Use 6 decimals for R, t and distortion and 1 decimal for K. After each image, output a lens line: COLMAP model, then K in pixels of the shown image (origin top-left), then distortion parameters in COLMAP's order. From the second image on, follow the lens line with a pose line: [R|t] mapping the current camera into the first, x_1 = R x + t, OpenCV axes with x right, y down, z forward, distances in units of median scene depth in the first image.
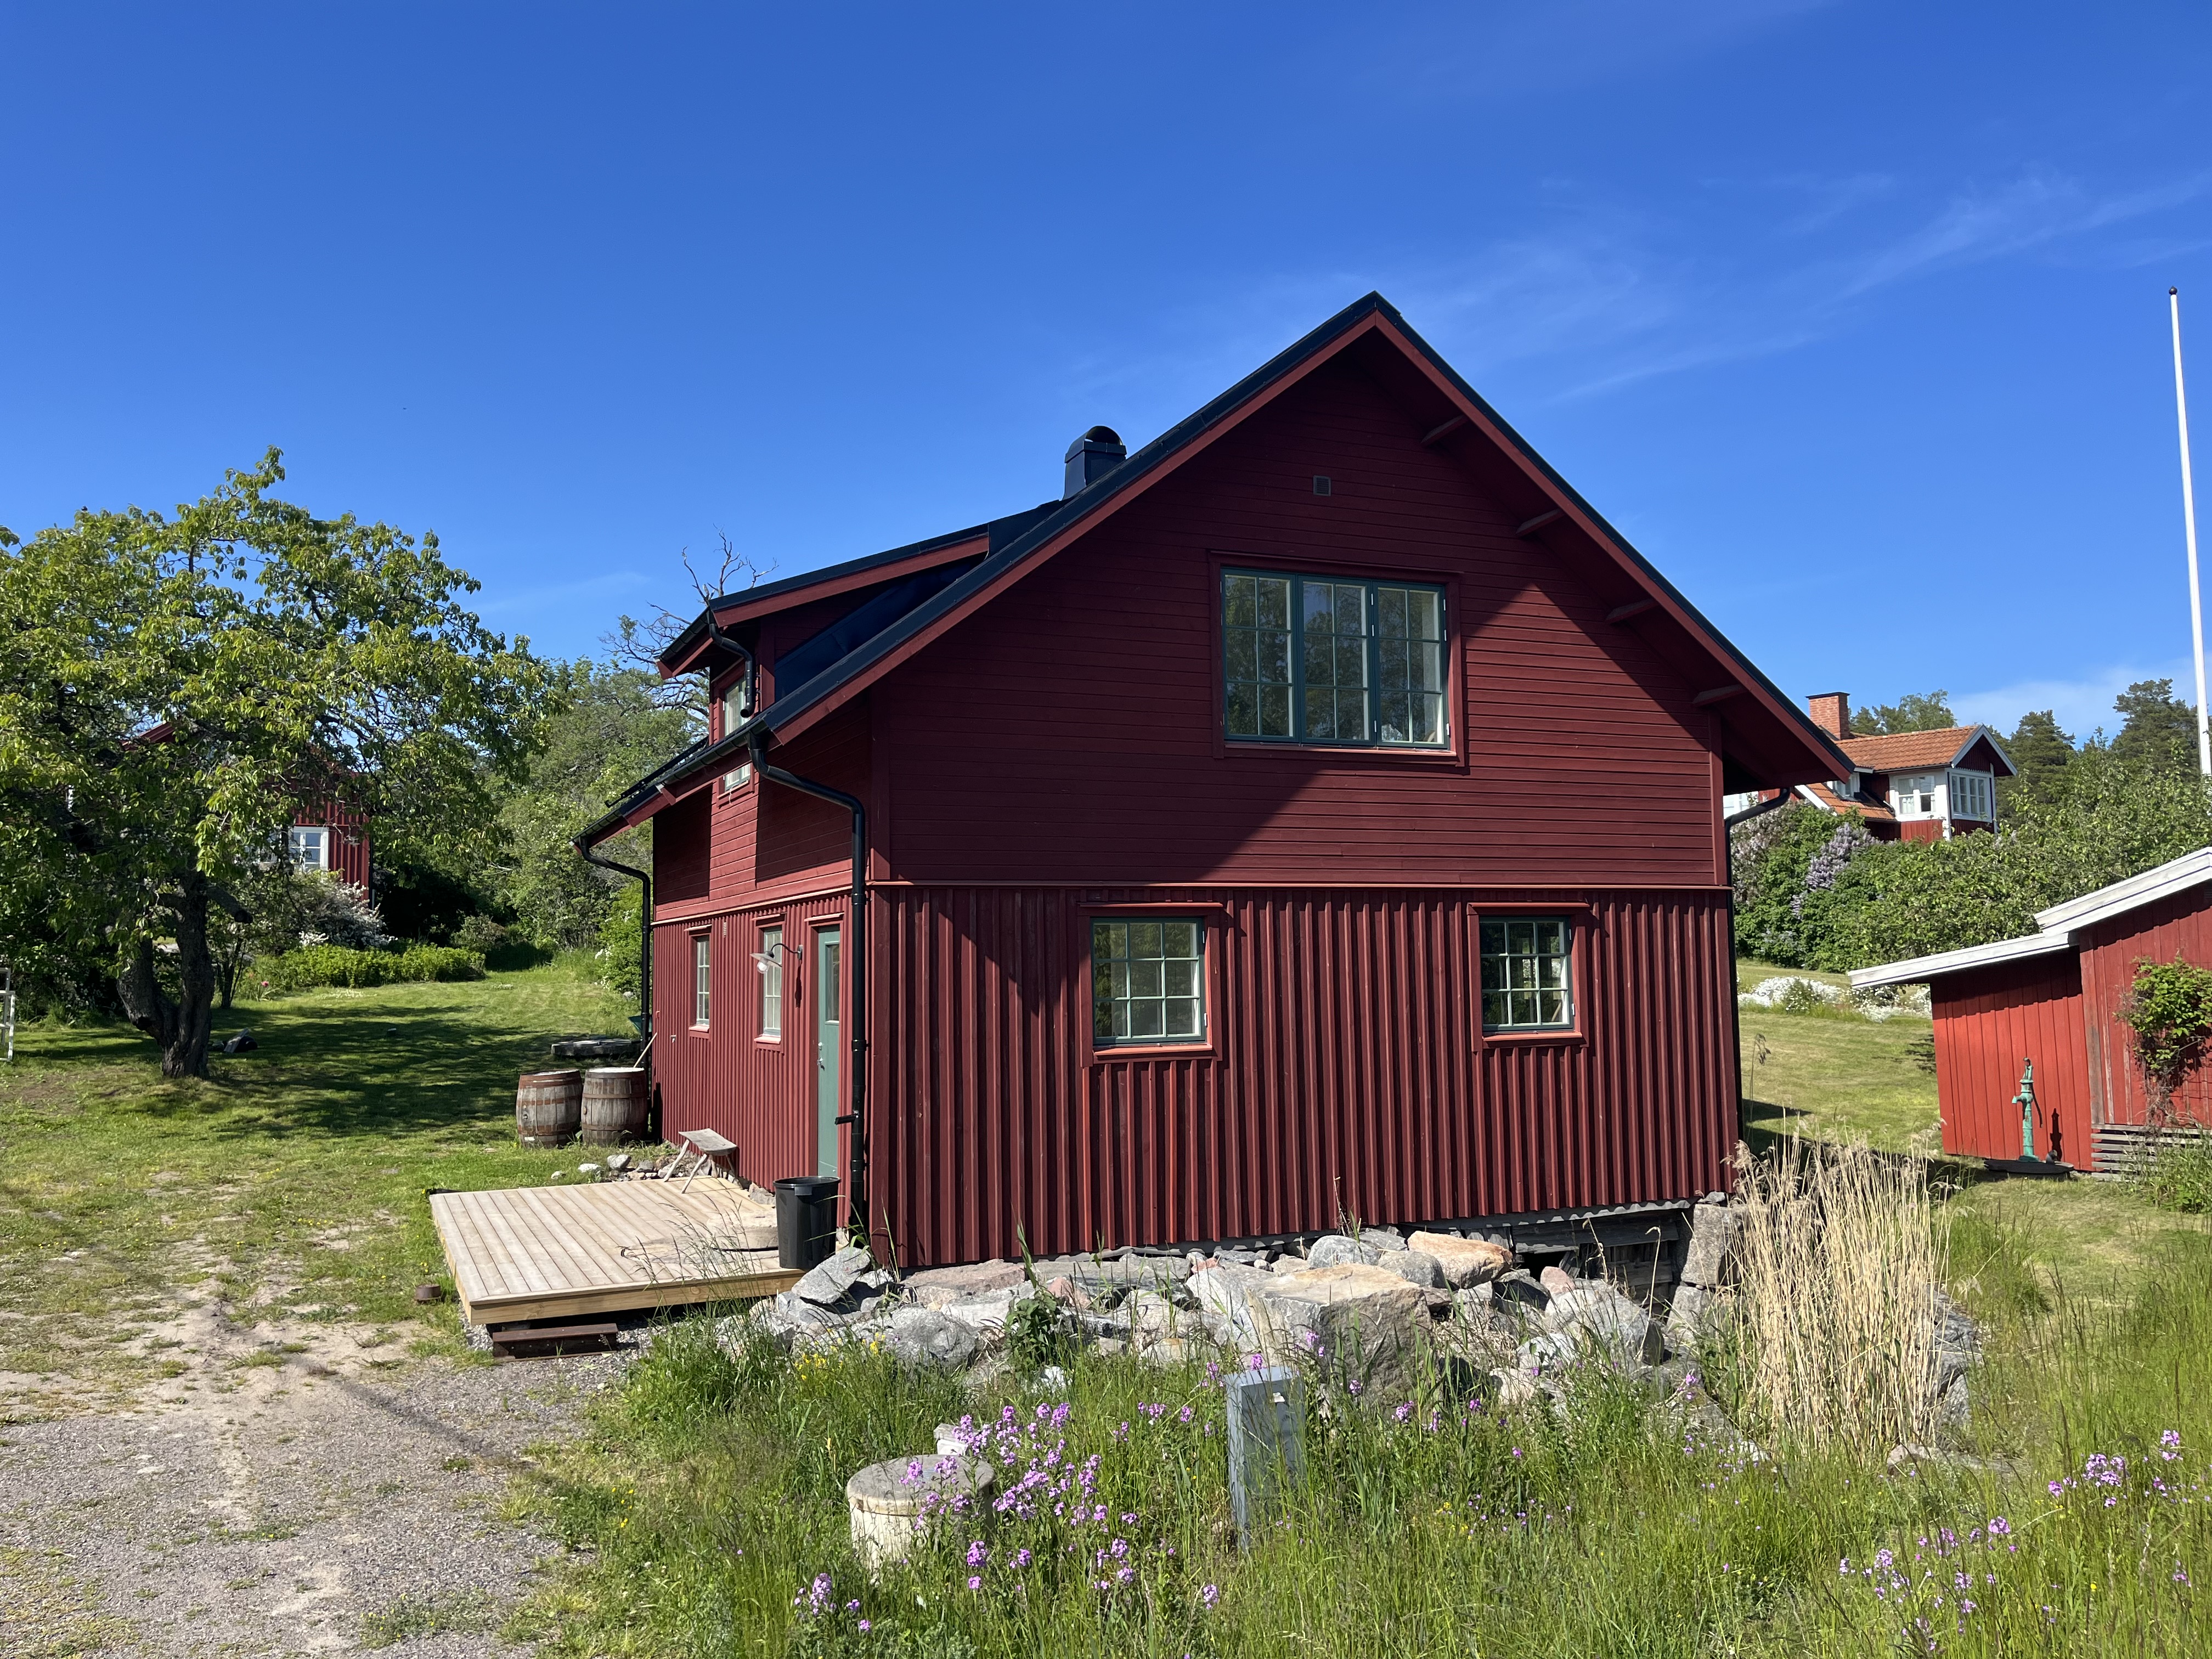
lens RADIAL K [[1666.1, 0, 1097.8], [0, 1666.1, 826.7], [0, 0, 1]] dist [0.063177, -0.076457]
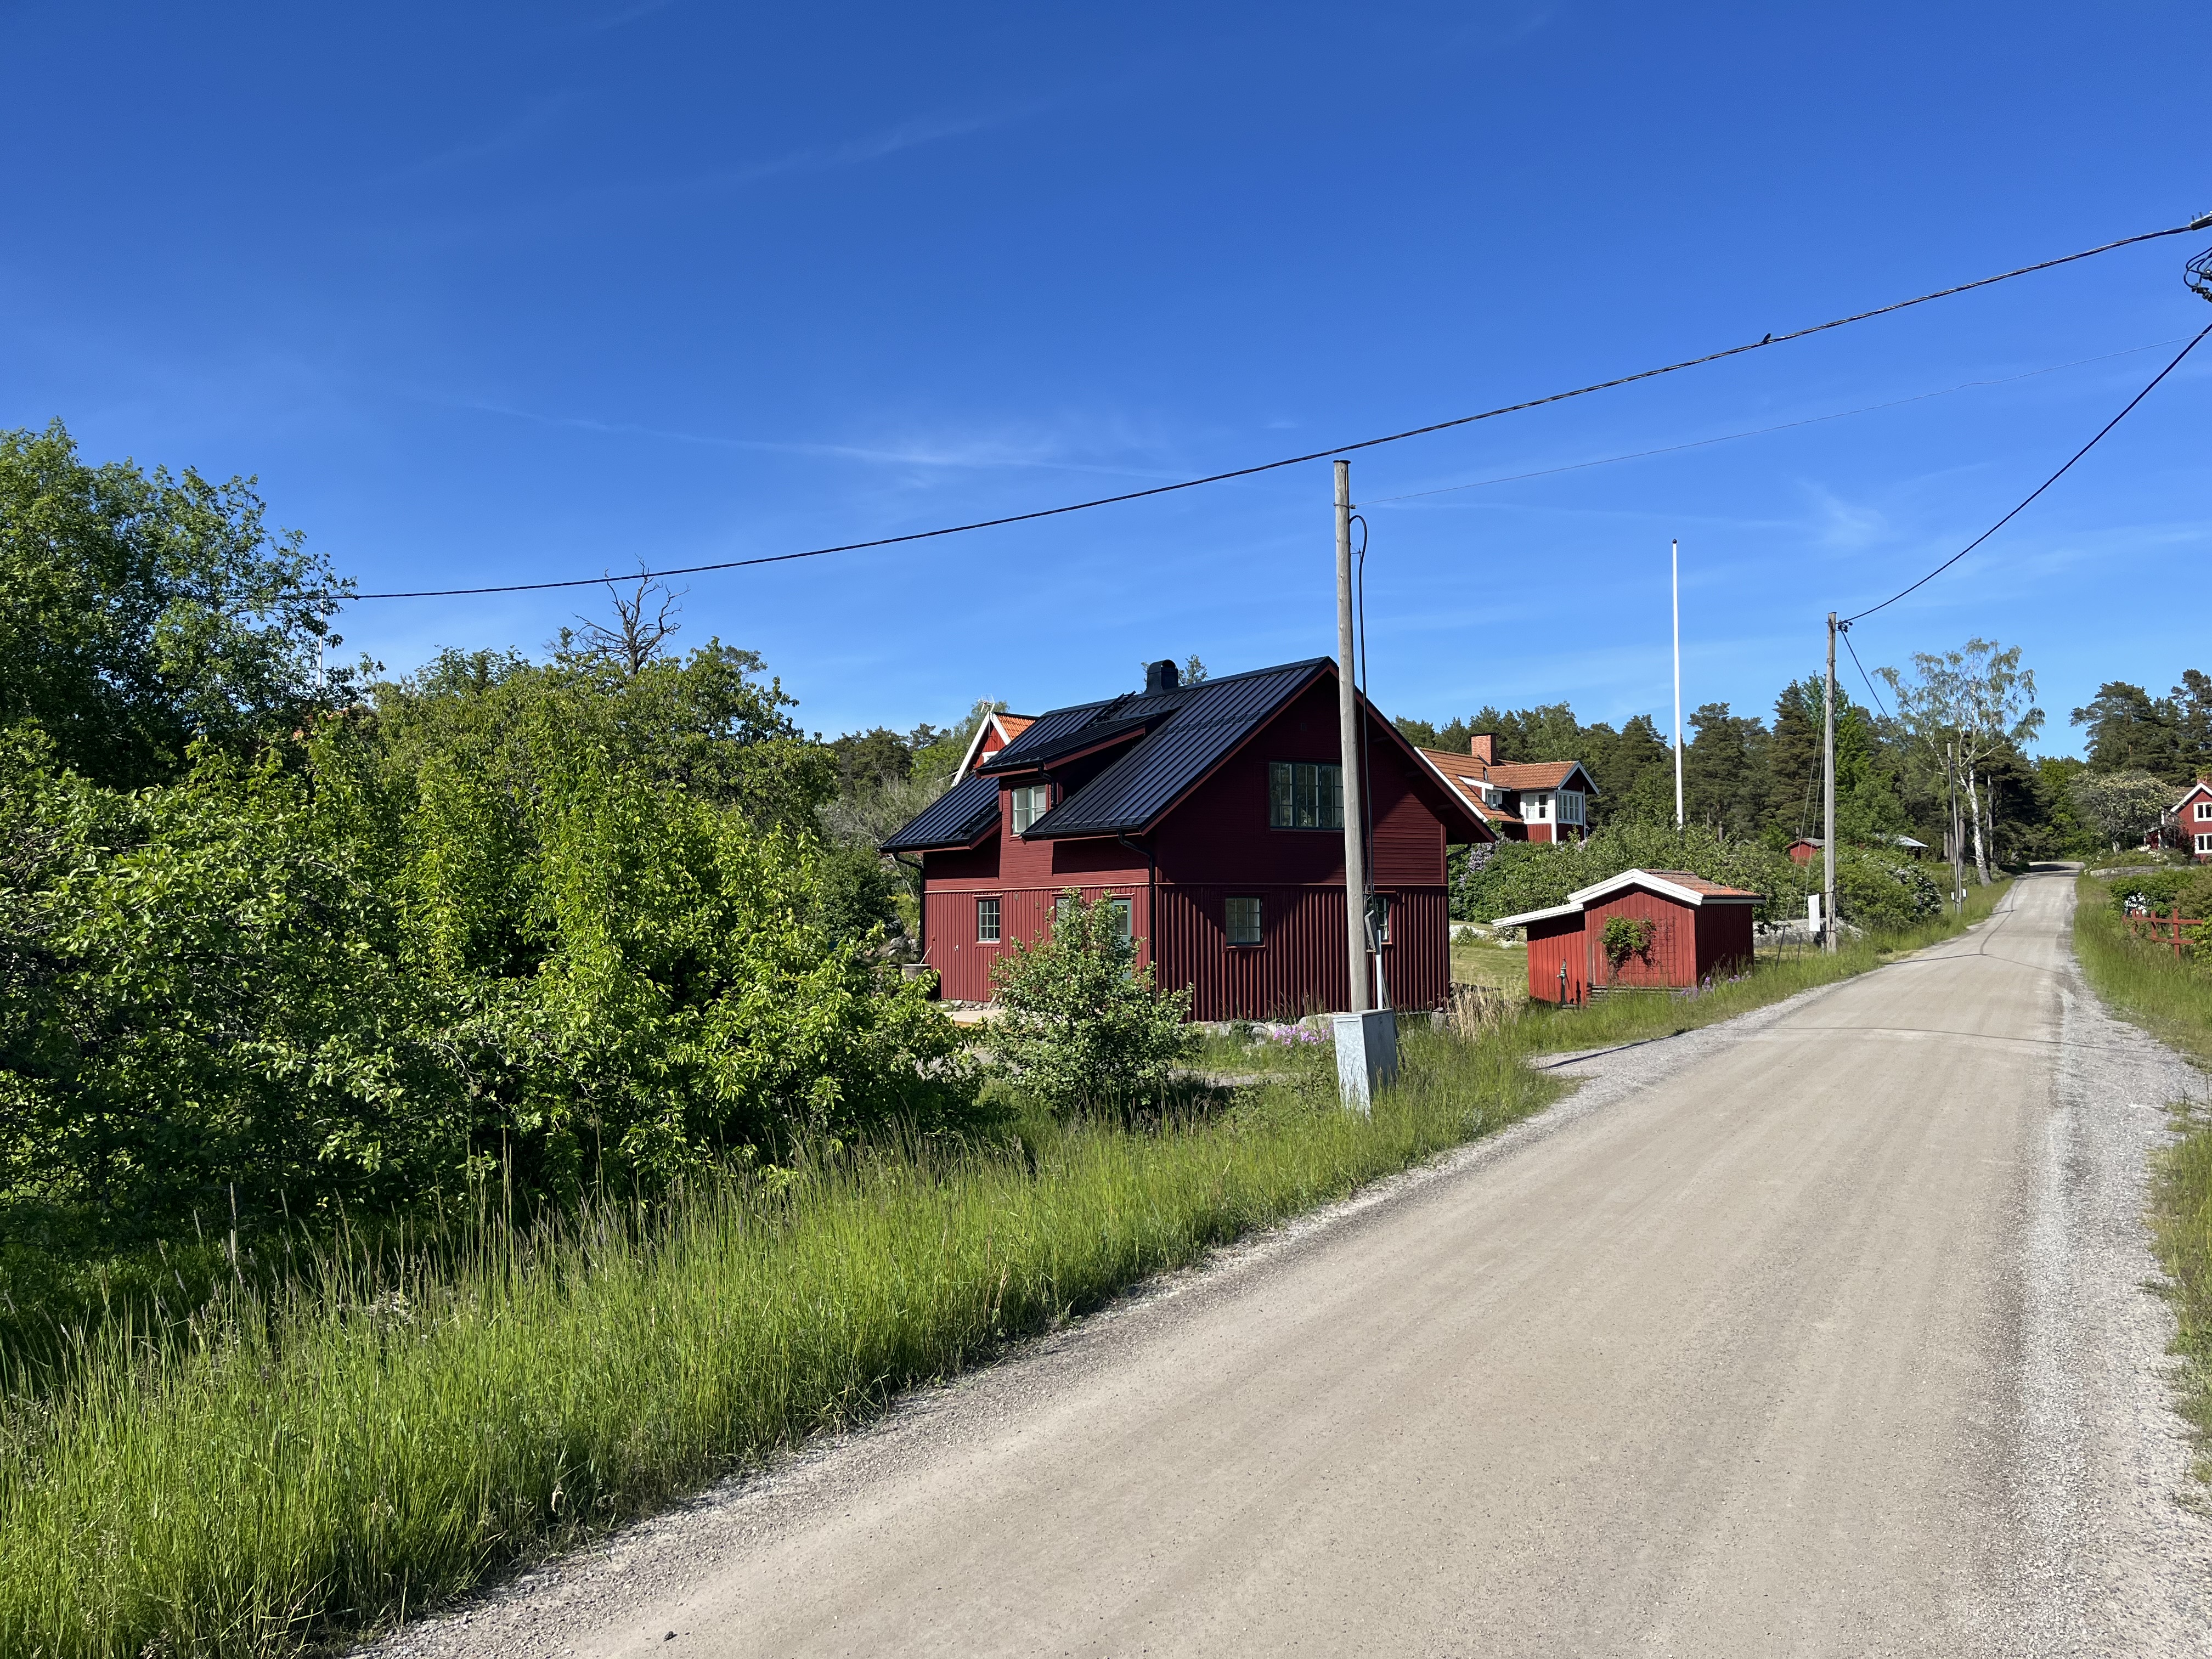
lens RADIAL K [[1672.9, 0, 1098.4], [0, 1672.9, 813.8], [0, 0, 1]] dist [0.048237, -0.039519]
pose [[0.982200, 0.018243, 0.186953, -0.462010], [-0.022040, 0.999591, 0.018248, -0.079812], [-0.186543, -0.022043, 0.982199, -1.033469]]
